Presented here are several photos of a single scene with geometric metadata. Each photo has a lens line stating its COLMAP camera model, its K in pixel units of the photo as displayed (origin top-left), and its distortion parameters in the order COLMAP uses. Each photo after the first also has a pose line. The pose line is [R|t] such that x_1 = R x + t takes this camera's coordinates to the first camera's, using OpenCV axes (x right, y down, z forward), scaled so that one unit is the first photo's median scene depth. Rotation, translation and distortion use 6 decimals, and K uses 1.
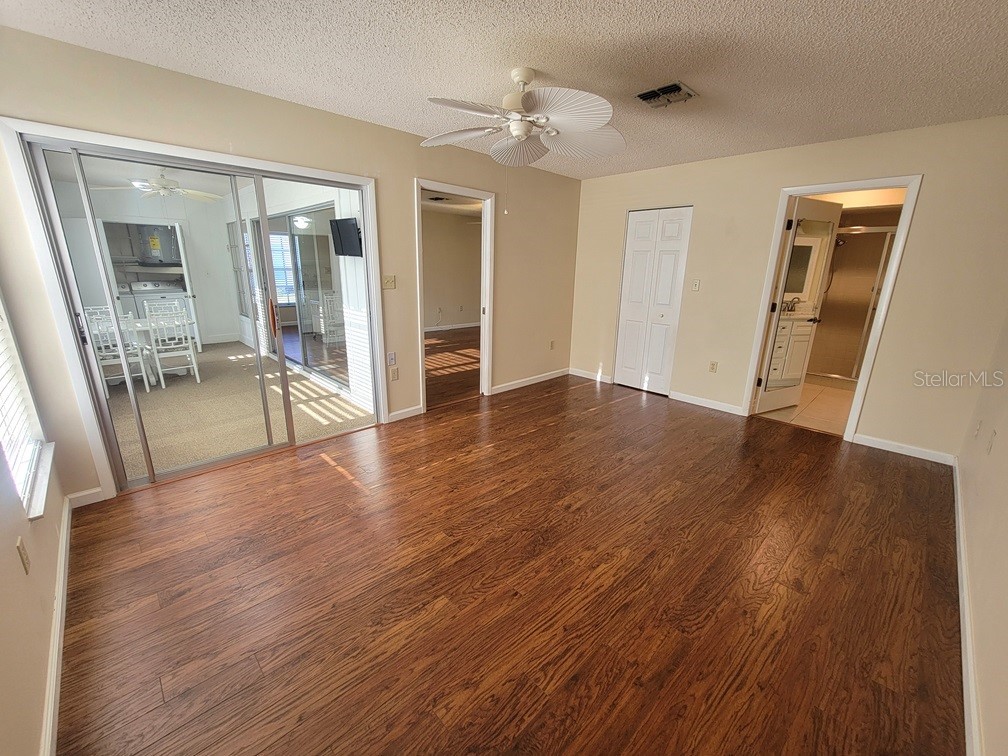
lens RADIAL K [[414.0, 0, 501.4], [0, 414.0, 382.1], [0, 0, 1]] dist [-0.000304, -0.000811]
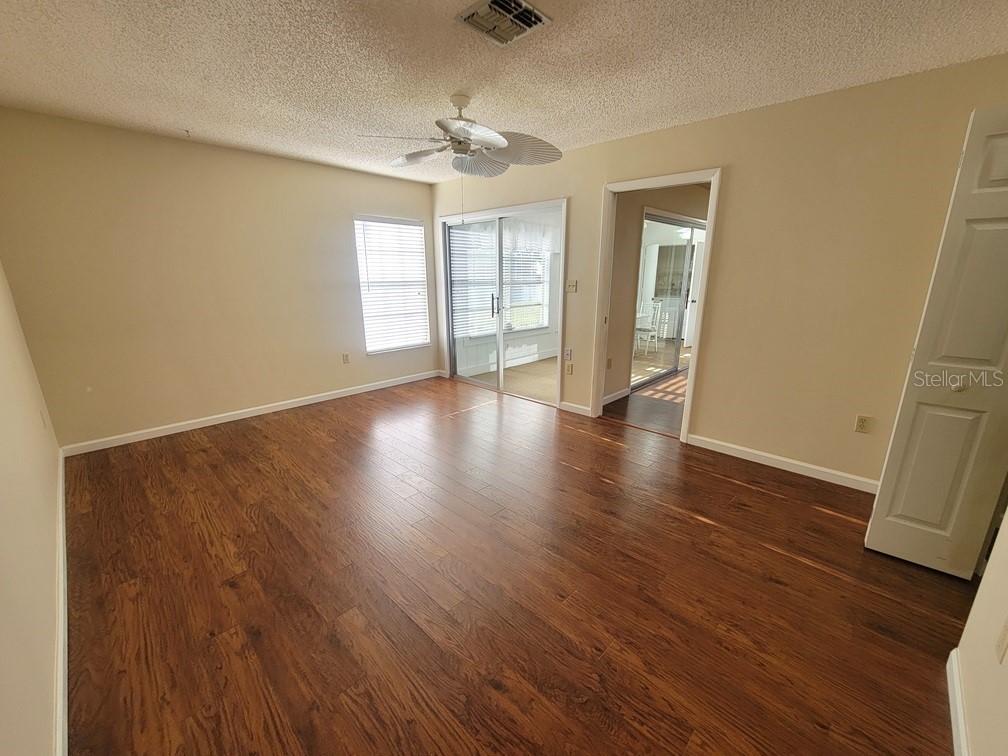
lens RADIAL K [[403.4, 0, 503.3], [0, 403.4, 388.0], [0, 0, 1]] dist [0.001696, 0.000338]
pose [[0.041965, 0.260290, -0.964618, 0.865281], [-0.269786, 0.932557, 0.239901, -0.199048], [0.962005, 0.250173, 0.109358, 0.777828]]
